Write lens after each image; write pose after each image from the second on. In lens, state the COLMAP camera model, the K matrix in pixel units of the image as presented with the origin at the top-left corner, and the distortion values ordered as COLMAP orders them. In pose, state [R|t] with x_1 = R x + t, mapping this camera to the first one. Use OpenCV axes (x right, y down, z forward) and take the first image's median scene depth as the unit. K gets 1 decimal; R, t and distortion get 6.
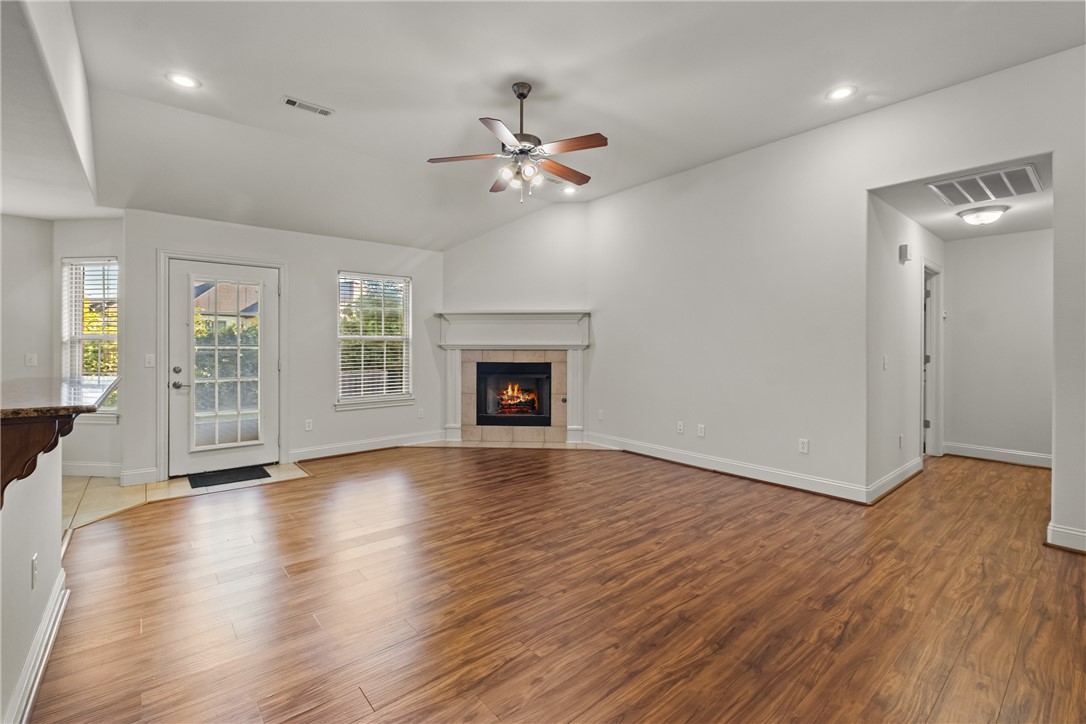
lens RADIAL K [[472.2, 0, 535.4], [0, 472.2, 351.9], [0, 0, 1]] dist [0.001697, -0.000042]
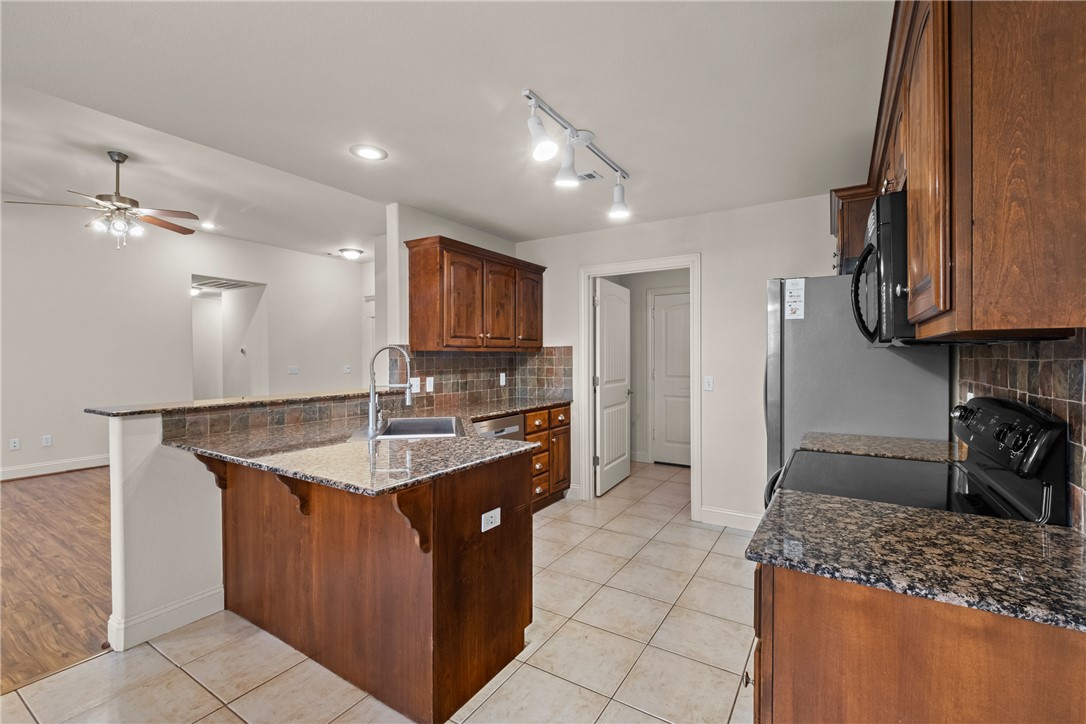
lens RADIAL K [[476.7, 0, 539.1], [0, 476.7, 360.7], [0, 0, 1]] dist [0.000990, -0.000497]
pose [[-0.313253, -0.007810, 0.949637, -0.897783], [0.011588, 0.999860, 0.012045, -0.017435], [-0.949599, 0.014777, -0.313119, 0.206754]]
